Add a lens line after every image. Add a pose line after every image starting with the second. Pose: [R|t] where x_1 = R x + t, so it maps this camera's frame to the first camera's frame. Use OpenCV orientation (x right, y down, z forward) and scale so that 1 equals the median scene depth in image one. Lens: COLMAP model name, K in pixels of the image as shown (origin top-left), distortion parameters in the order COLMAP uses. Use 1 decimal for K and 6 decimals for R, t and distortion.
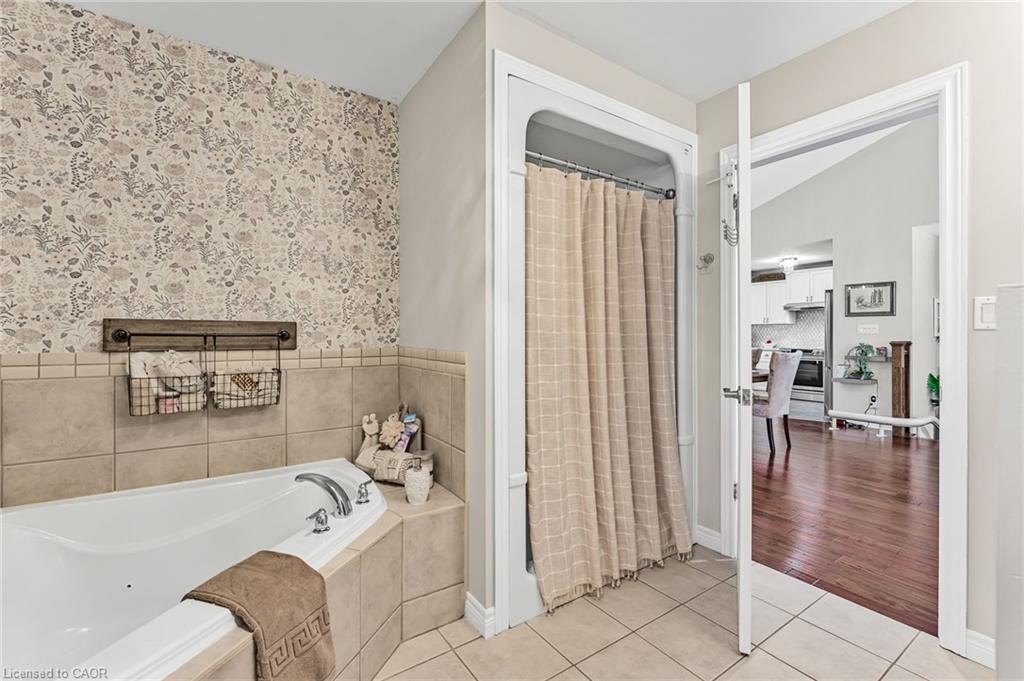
lens RADIAL K [[456.5, 0, 504.0], [0, 456.5, 336.7], [0, 0, 1]] dist [0.000338, -0.000274]
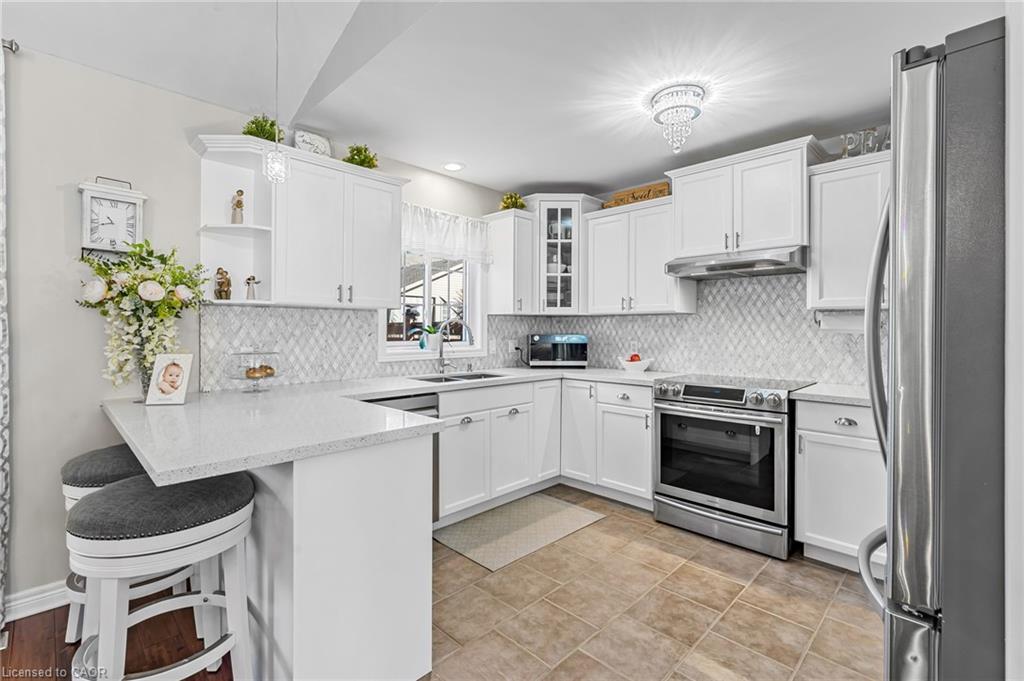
lens RADIAL K [[456.5, 0, 499.7], [0, 456.5, 329.7], [0, 0, 1]] dist [0.000338, -0.000274]
pose [[0.985420, 0.004833, 0.170068, 0.615925], [-0.004321, 0.999985, -0.003380, -0.017802], [-0.170082, 0.002596, 0.985427, 0.974844]]
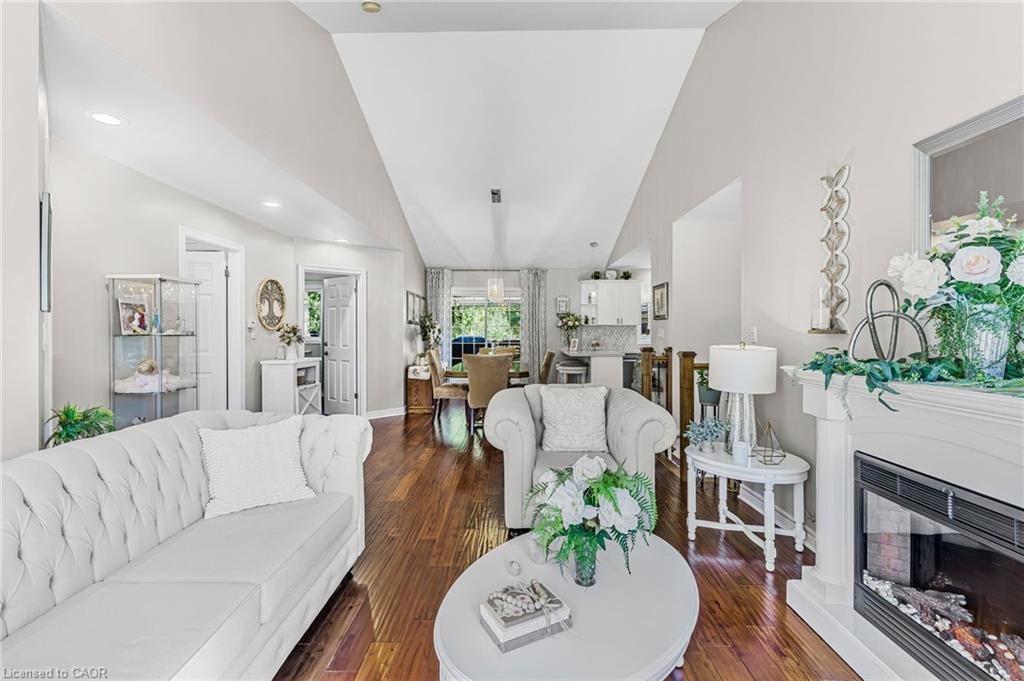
lens RADIAL K [[456.5, 0, 504.1], [0, 456.5, 333.4], [0, 0, 1]] dist [0.000338, -0.000274]
pose [[0.808953, 0.002378, -0.587869, 1.103052], [-0.000940, 0.999996, 0.002752, -0.019589], [0.587873, -0.001673, 0.808951, 0.051635]]
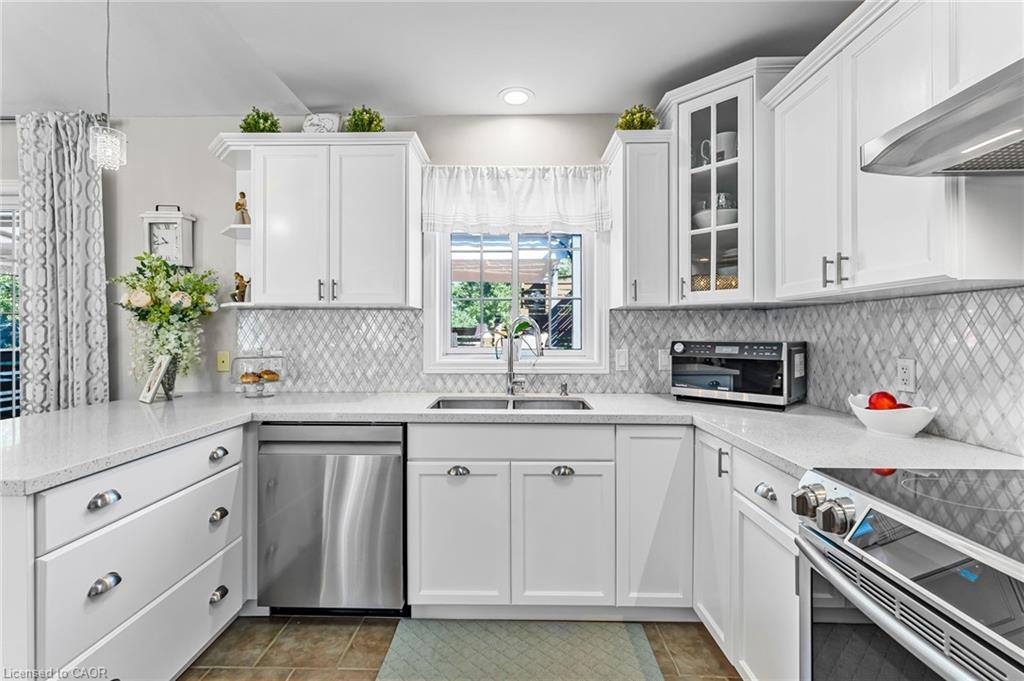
lens RADIAL K [[456.5, 0, 504.6], [0, 456.5, 331.9], [0, 0, 1]] dist [0.000338, -0.000274]
pose [[0.810658, 0.002681, -0.585514, 0.888804], [-0.004312, 0.999990, -0.001391, -0.019630], [0.585504, 0.003652, 0.810661, 1.231454]]
